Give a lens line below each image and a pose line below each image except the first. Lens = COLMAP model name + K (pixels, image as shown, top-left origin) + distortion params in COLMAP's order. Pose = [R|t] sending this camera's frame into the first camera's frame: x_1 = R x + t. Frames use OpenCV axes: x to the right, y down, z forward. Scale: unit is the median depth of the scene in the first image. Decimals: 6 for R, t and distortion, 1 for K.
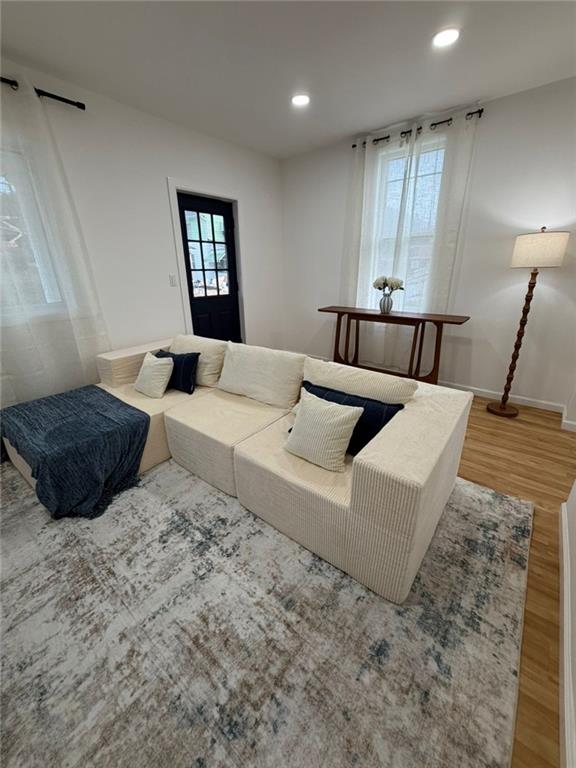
lens RADIAL K [[305.4, 0, 290.3], [0, 305.4, 382.4], [0, 0, 1]] dist [-0.002267, 0.000785]
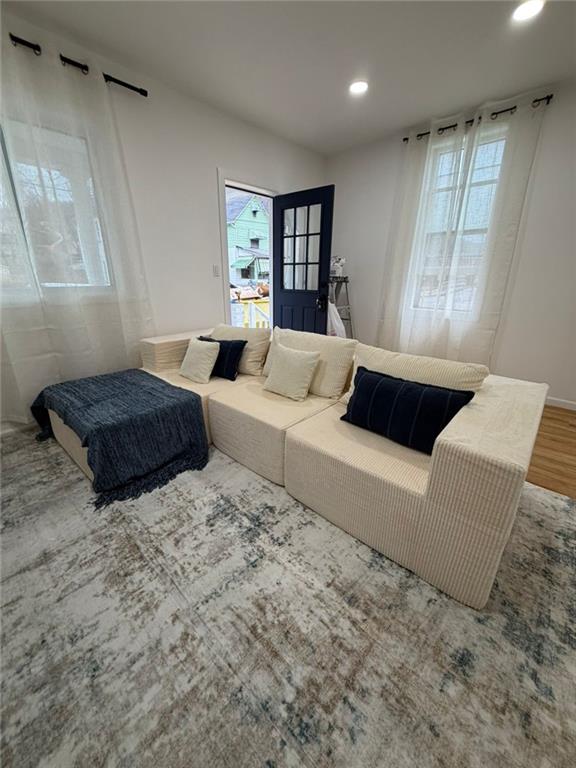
lens RADIAL K [[305.4, 0, 288.8], [0, 305.4, 383.7], [0, 0, 1]] dist [-0.002267, 0.000785]
pose [[0.997144, 0.045237, -0.060473, -0.159874], [-0.046911, 0.998546, -0.026554, 0.114667], [0.059184, 0.029315, 0.997817, 0.064638]]
